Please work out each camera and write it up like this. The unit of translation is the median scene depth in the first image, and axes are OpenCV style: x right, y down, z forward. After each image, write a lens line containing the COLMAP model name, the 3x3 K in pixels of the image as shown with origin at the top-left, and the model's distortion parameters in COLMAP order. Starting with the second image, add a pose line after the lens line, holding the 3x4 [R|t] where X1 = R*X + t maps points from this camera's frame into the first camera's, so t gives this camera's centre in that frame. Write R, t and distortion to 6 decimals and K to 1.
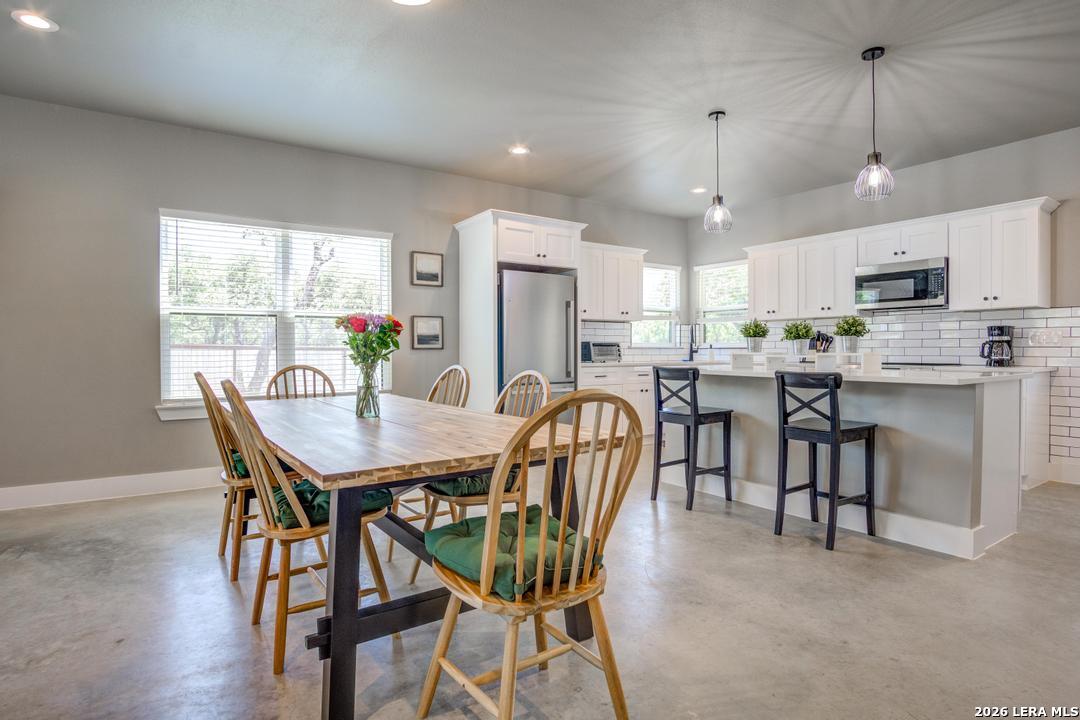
lens RADIAL K [[577.0, 0, 540.2], [0, 577.0, 353.0], [0, 0, 1]] dist [-0.038694, 0.010216]
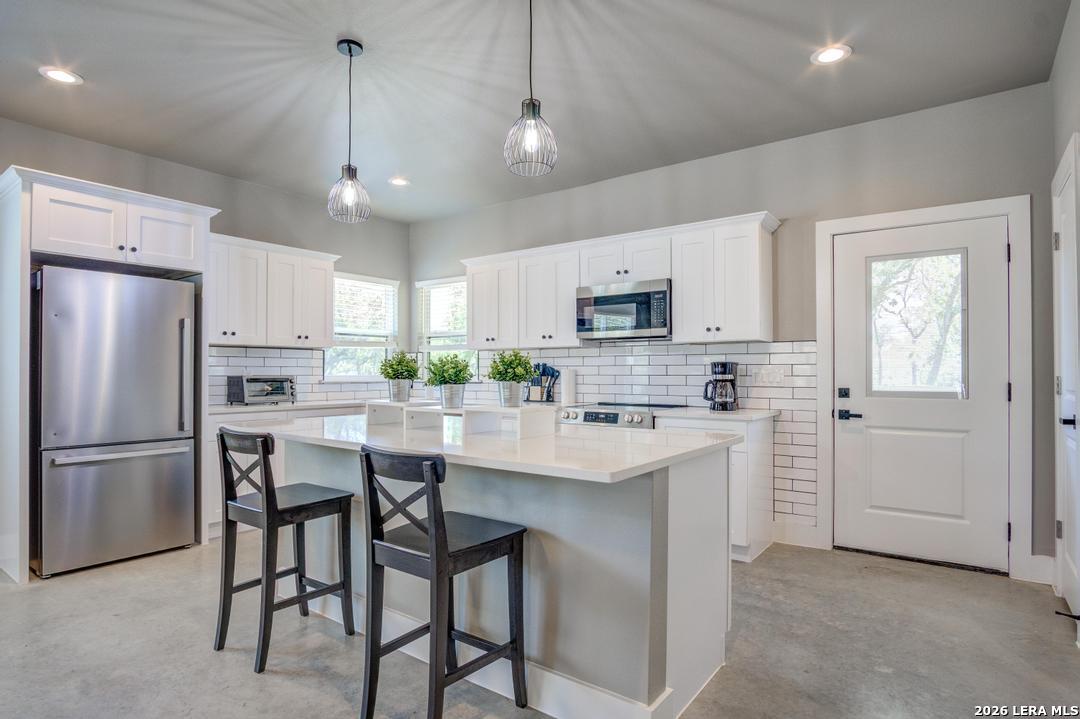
lens RADIAL K [[581.9, 0, 540.0], [0, 581.9, 359.5], [0, 0, 1]] dist [-0.039209, 0.016213]
pose [[0.946187, 0.008765, 0.323501, 0.273295], [0.000201, 0.999617, -0.027672, -0.027543], [-0.323620, 0.026248, 0.945823, 0.268715]]
